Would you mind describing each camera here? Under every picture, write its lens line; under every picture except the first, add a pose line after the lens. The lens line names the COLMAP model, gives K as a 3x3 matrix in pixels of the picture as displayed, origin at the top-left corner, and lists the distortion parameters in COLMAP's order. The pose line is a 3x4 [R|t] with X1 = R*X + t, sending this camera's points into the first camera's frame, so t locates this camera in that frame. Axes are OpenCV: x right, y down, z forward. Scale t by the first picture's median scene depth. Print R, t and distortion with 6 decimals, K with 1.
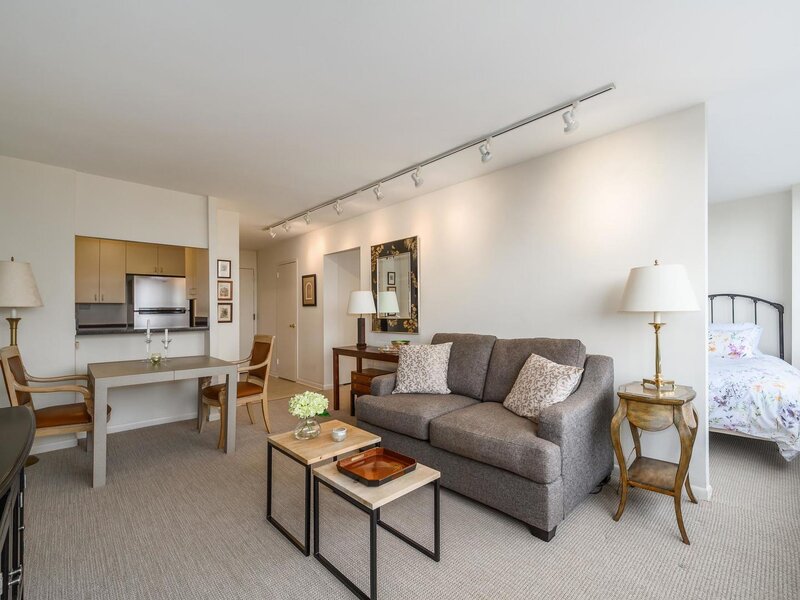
lens RADIAL K [[352.1, 0, 402.9], [0, 352.1, 305.0], [0, 0, 1]] dist [-0.001786, -0.000584]
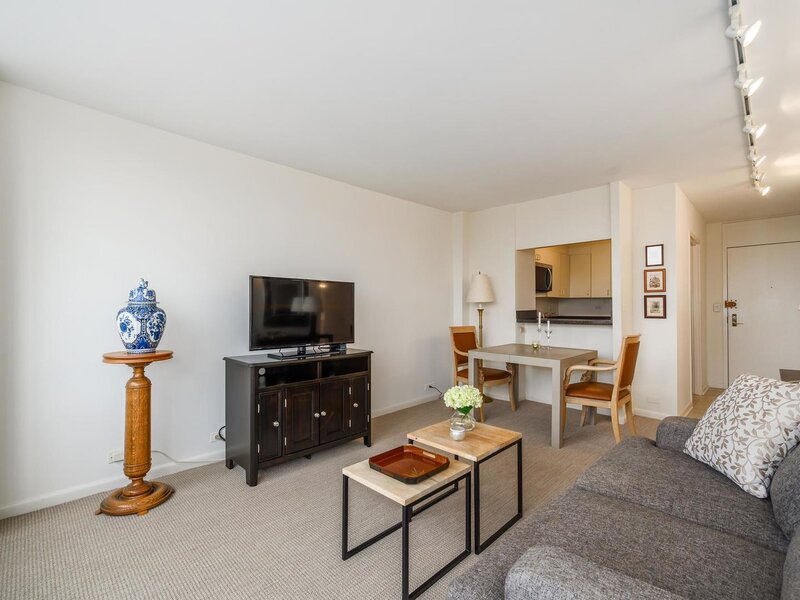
lens RADIAL K [[375.3, 0, 409.5], [0, 375.3, 300.8], [0, 0, 1]] dist [-0.000648, -0.000105]
pose [[0.057158, -0.009593, -0.998319, 0.403374], [0.017910, 0.999803, -0.008582, 0.005430], [0.998204, -0.017389, 0.057319, 0.392746]]
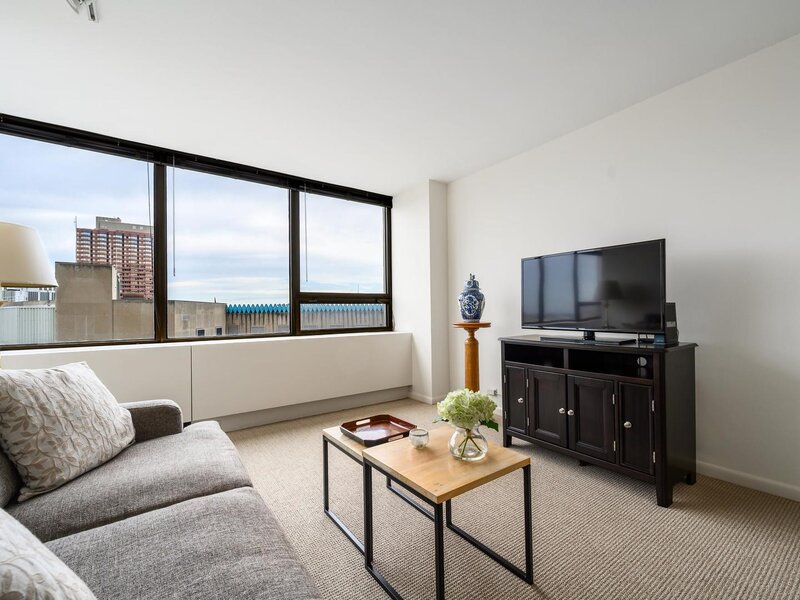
lens RADIAL K [[352.1, 0, 402.9], [0, 352.1, 305.0], [0, 0, 1]] dist [-0.001786, -0.000584]
pose [[-0.989845, 0.024069, 0.140099, -0.130515], [0.019585, 0.999253, -0.033302, 0.055488], [-0.140796, -0.030220, -0.989577, 0.838701]]
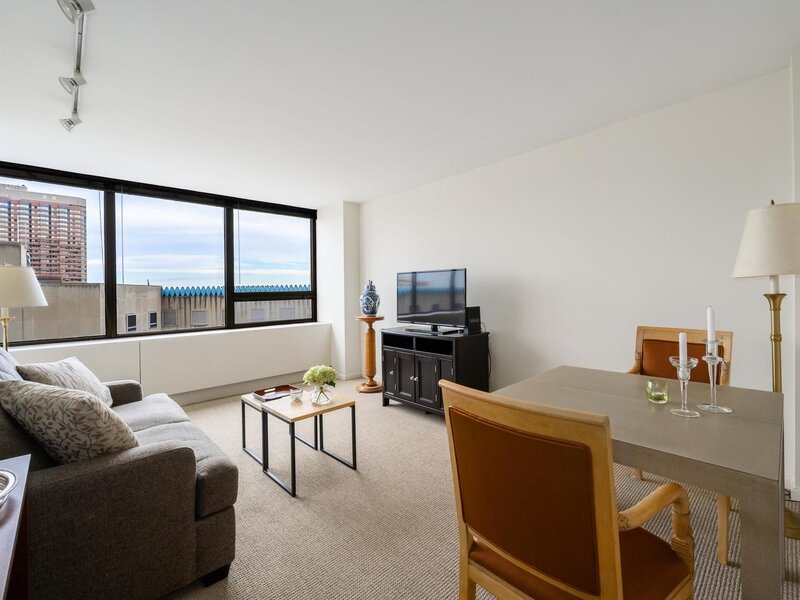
lens RADIAL K [[359.8, 0, 413.8], [0, 359.8, 284.6], [0, 0, 1]] dist [-0.003237, -0.000397]
pose [[-0.999573, 0.028325, -0.007206, -0.298366], [0.028533, 0.999125, -0.030575, 0.012011], [0.006334, -0.030768, -0.999506, 1.111203]]
